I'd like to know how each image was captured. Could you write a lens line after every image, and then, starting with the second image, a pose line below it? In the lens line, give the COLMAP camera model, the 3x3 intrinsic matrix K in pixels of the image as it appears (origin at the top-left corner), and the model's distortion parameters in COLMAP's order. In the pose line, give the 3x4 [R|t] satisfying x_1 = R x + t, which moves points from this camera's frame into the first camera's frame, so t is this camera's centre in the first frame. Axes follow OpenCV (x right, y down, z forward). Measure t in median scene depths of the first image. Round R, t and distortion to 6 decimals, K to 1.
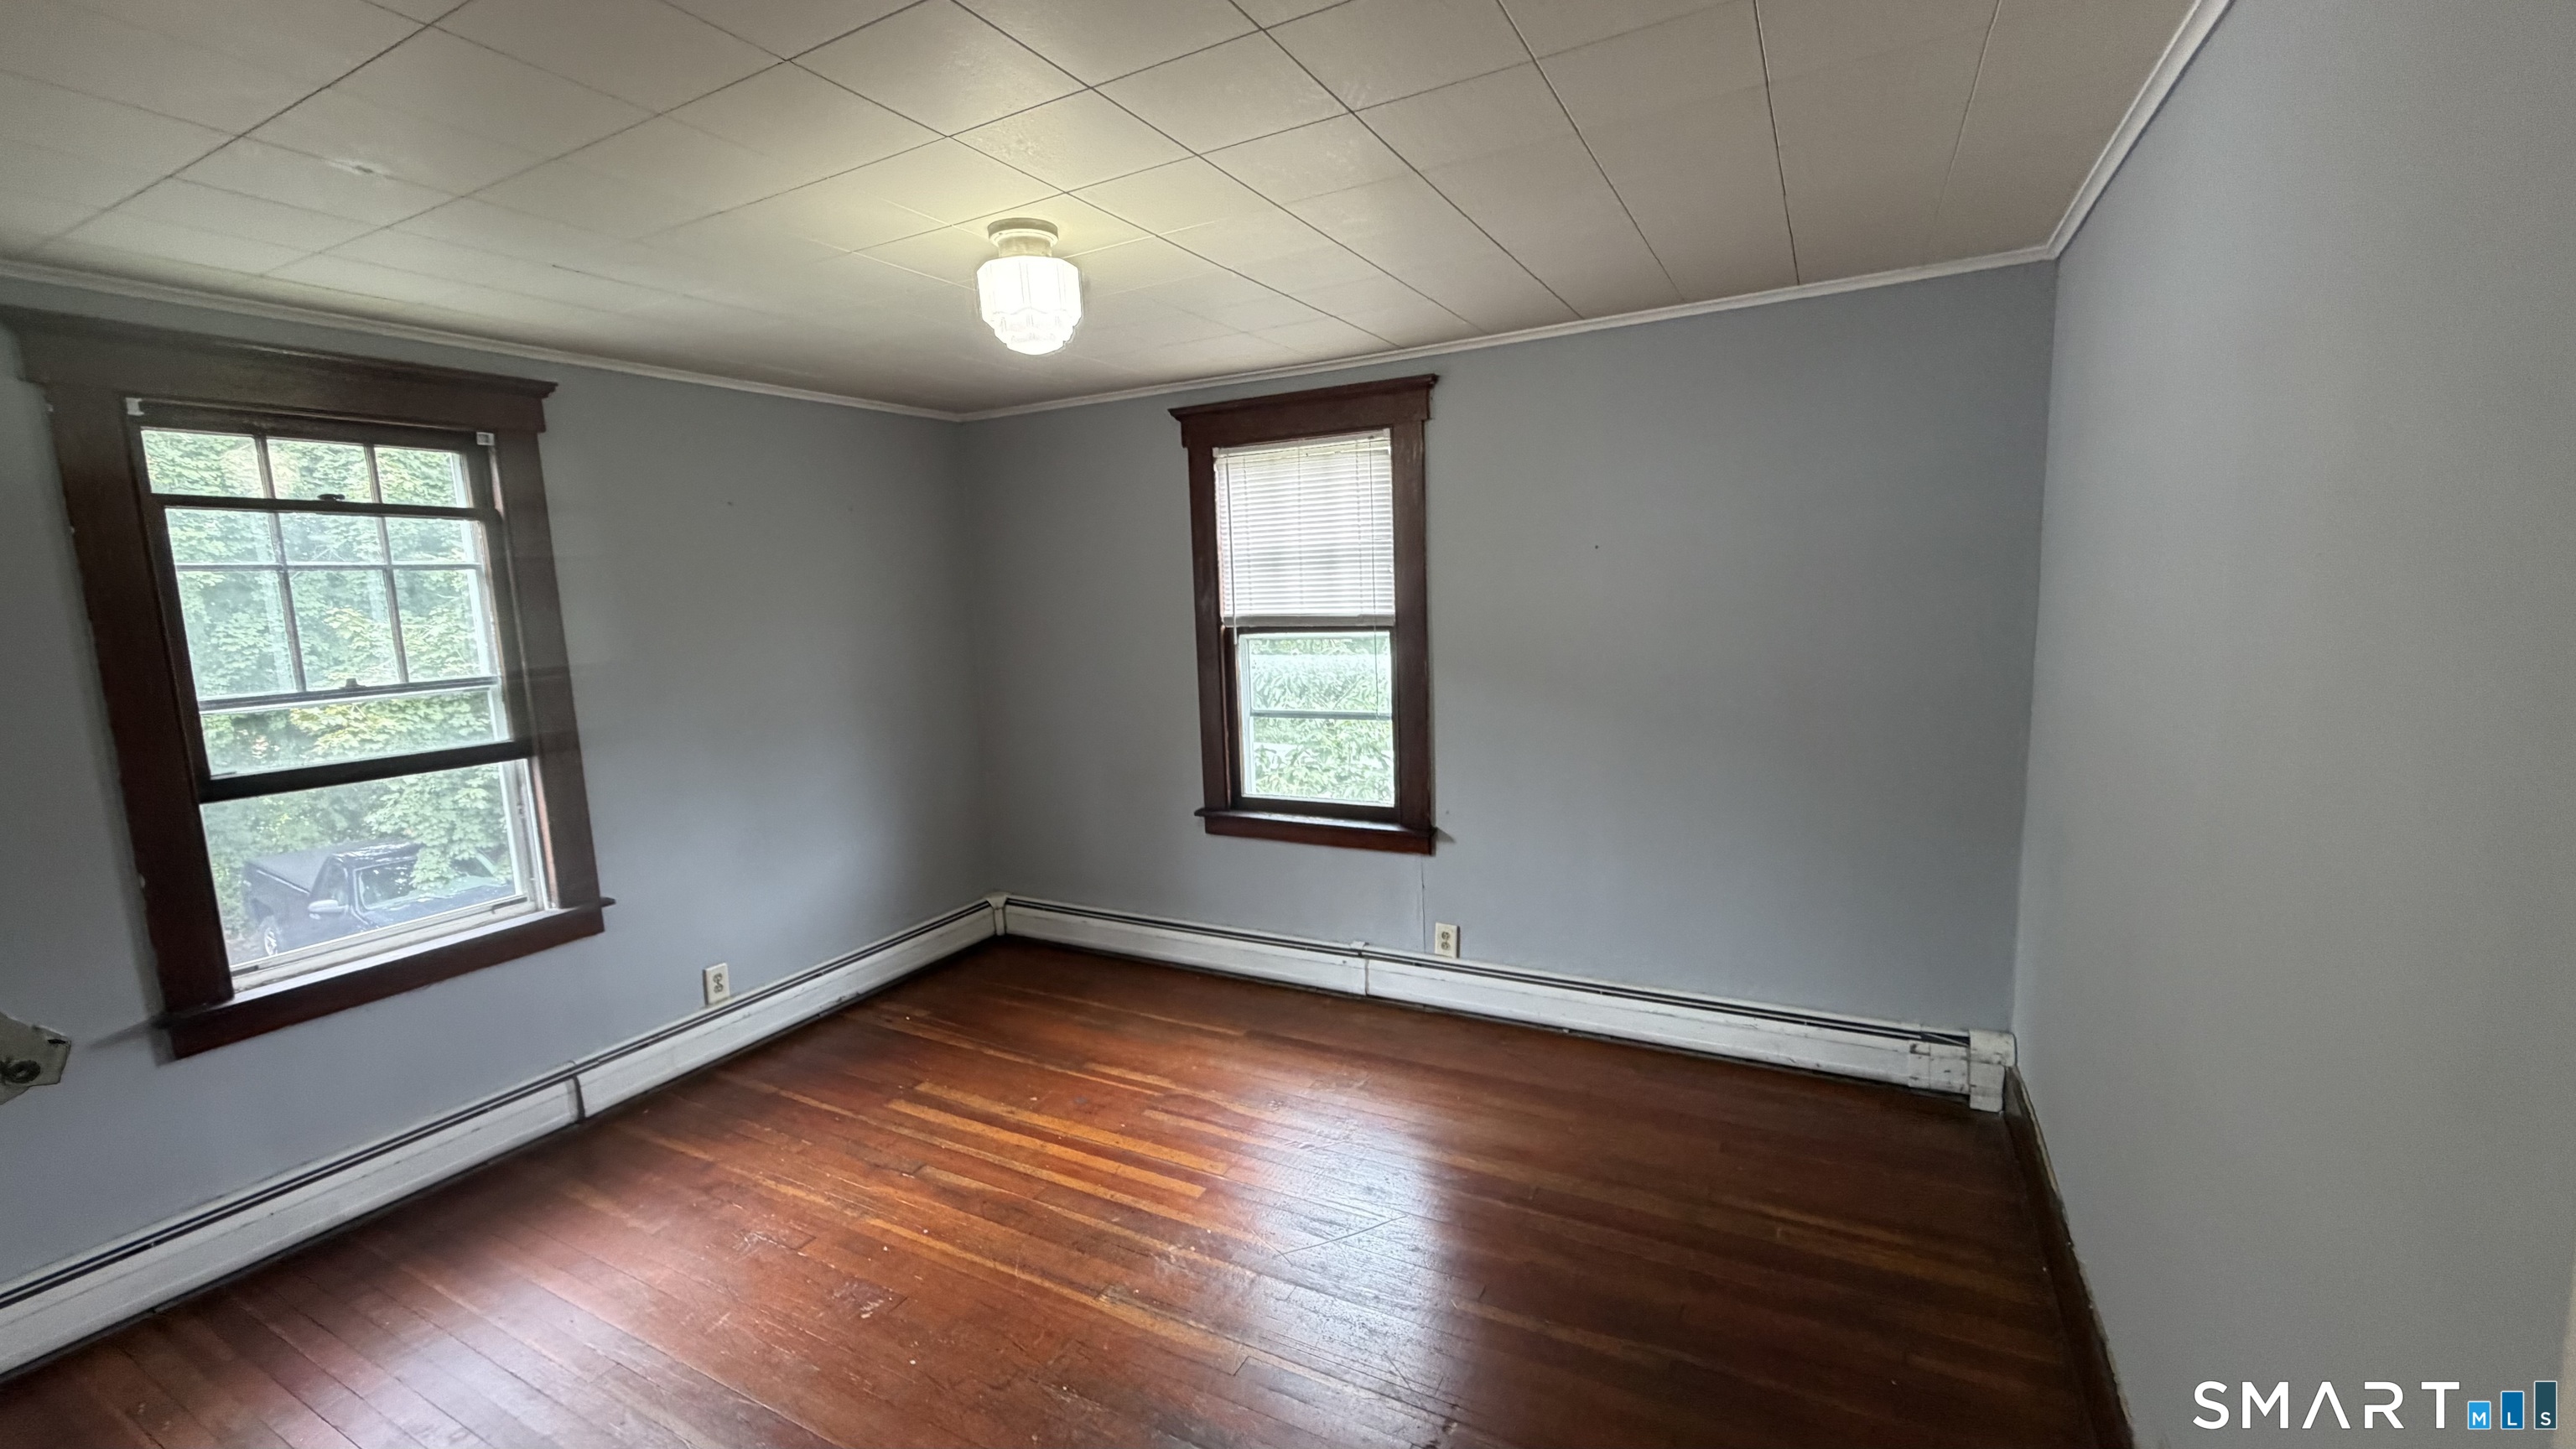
lens RADIAL K [[1032.0, 0, 1286.6], [0, 1032.0, 723.6], [0, 0, 1]] dist [0.006950, 0.000252]
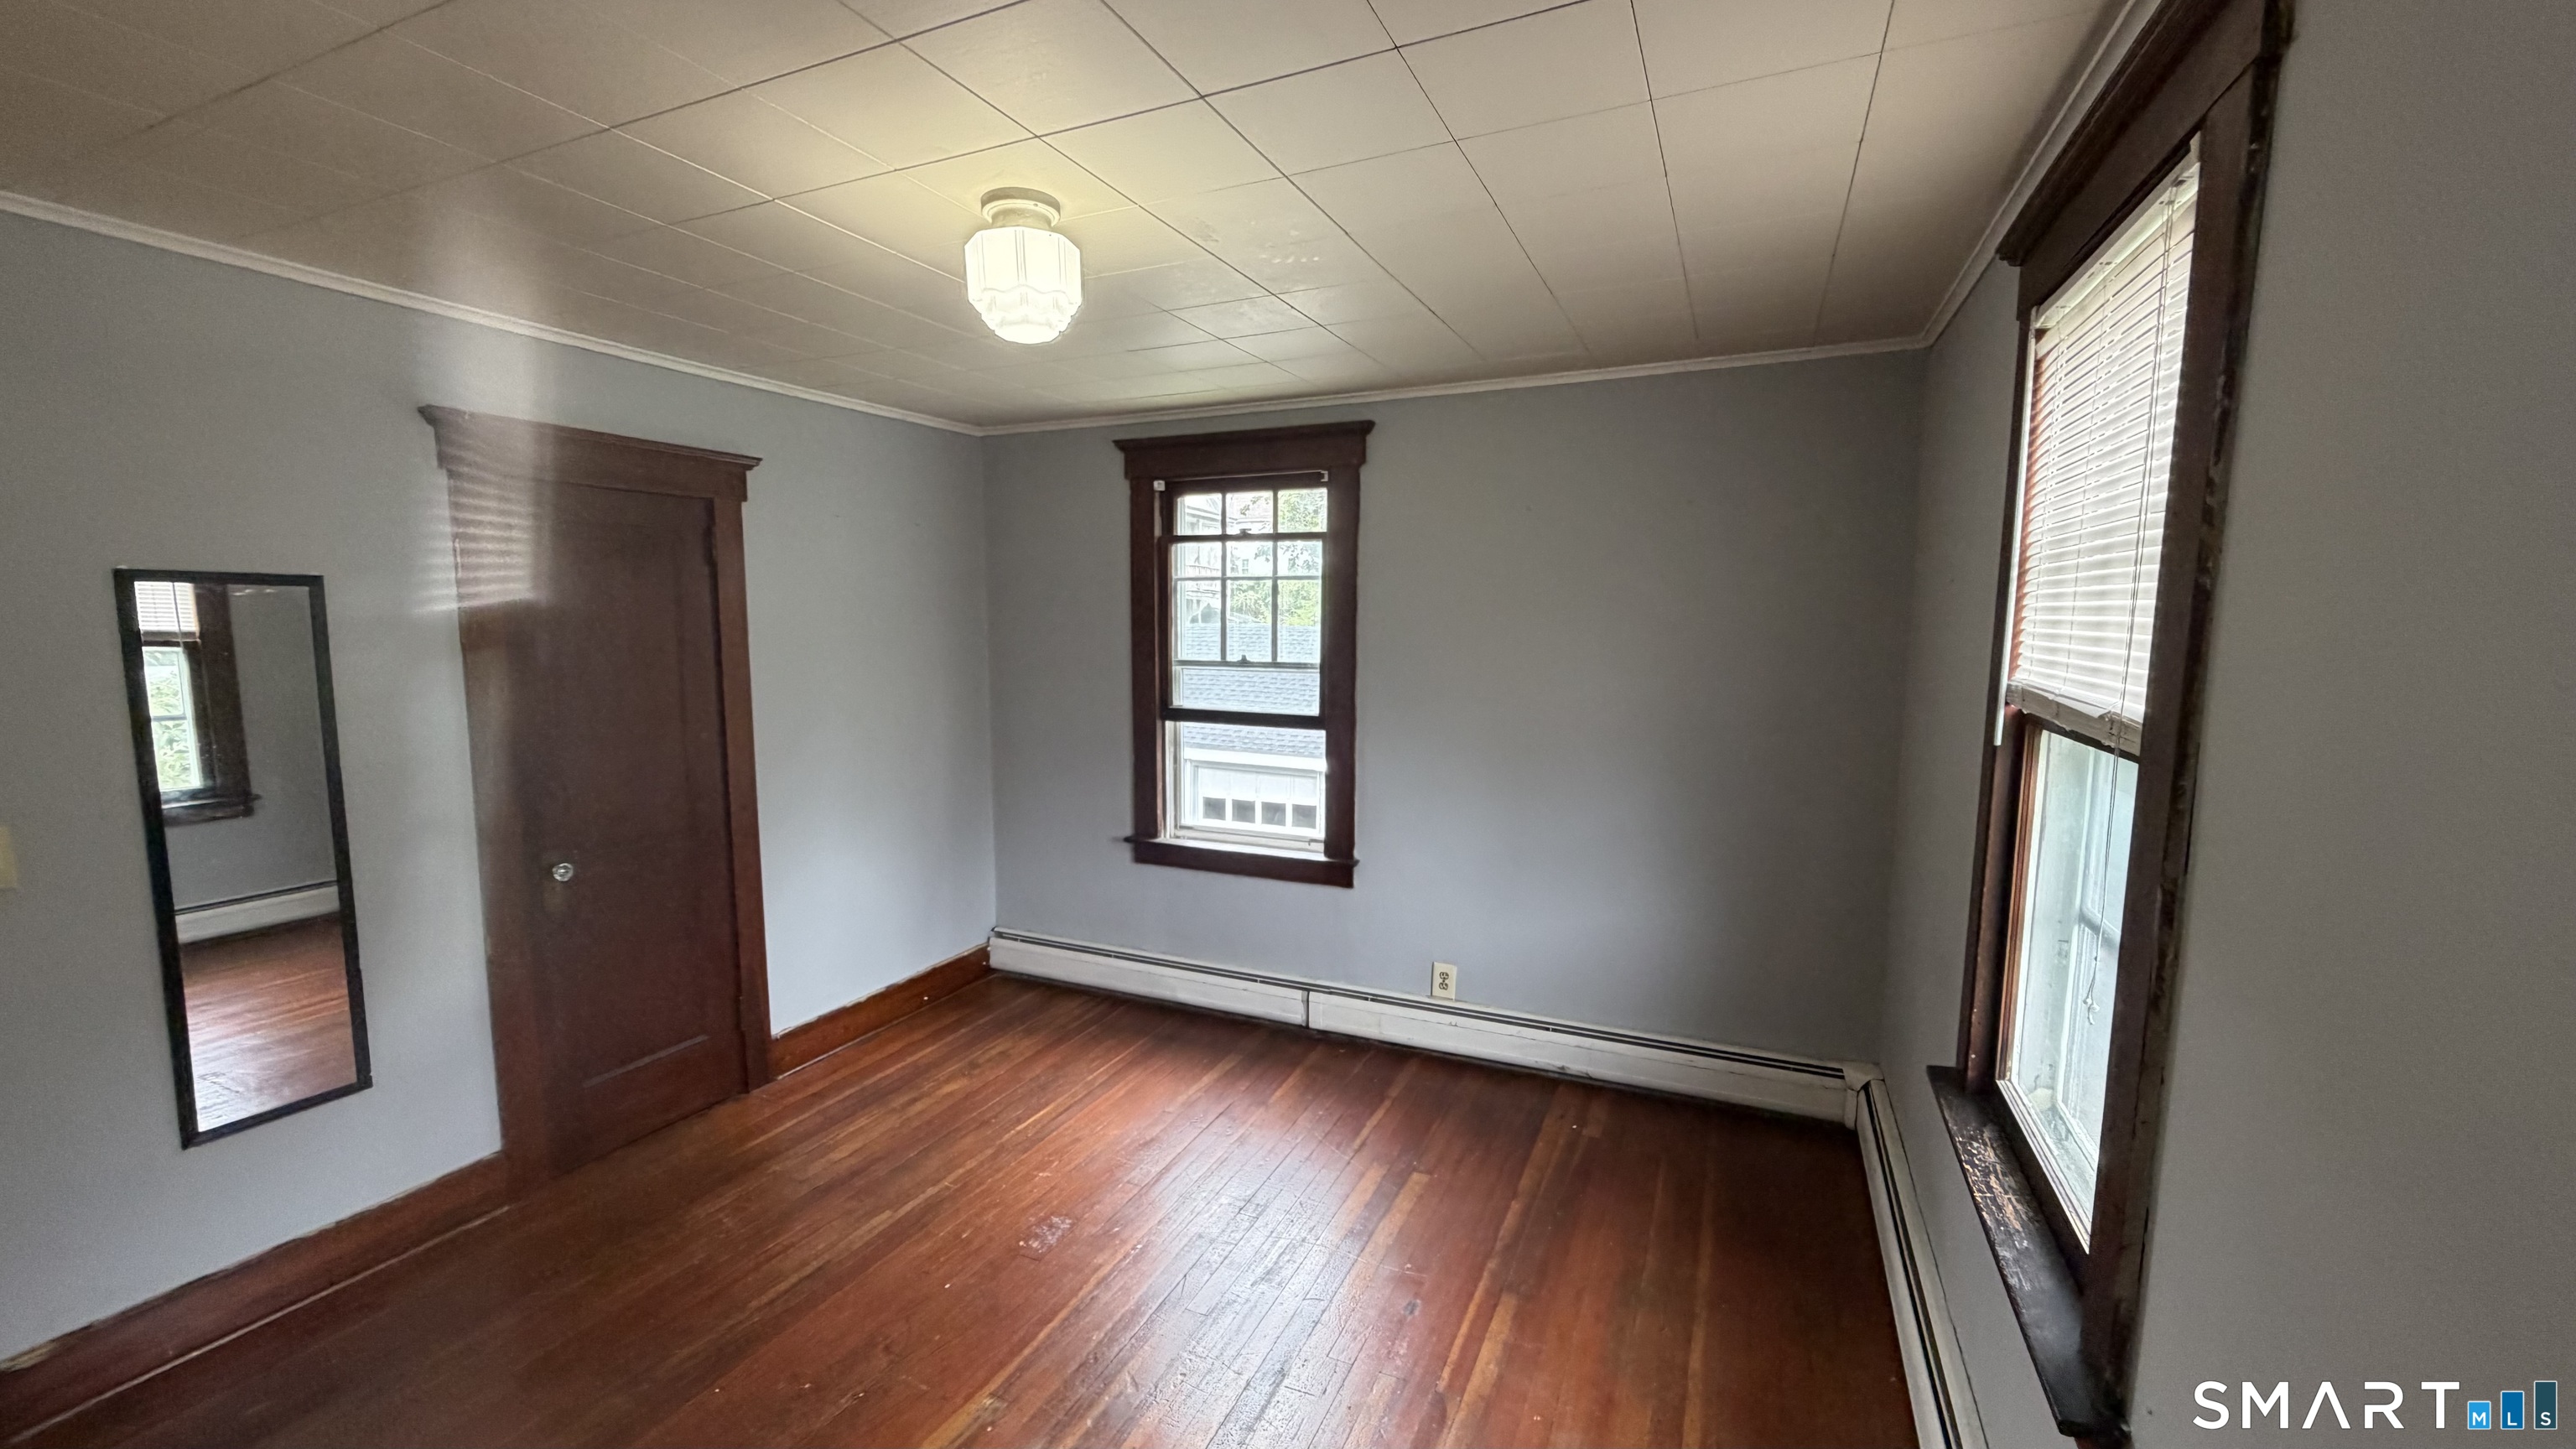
lens RADIAL K [[1032.0, 0, 1279.3], [0, 1032.0, 731.8], [0, 0, 1]] dist [0.006950, 0.000252]
pose [[0.064155, 0.153201, -0.986110, 0.480497], [-0.142197, 0.979466, 0.142918, -0.133918], [0.987757, 0.131053, 0.084623, 0.833476]]
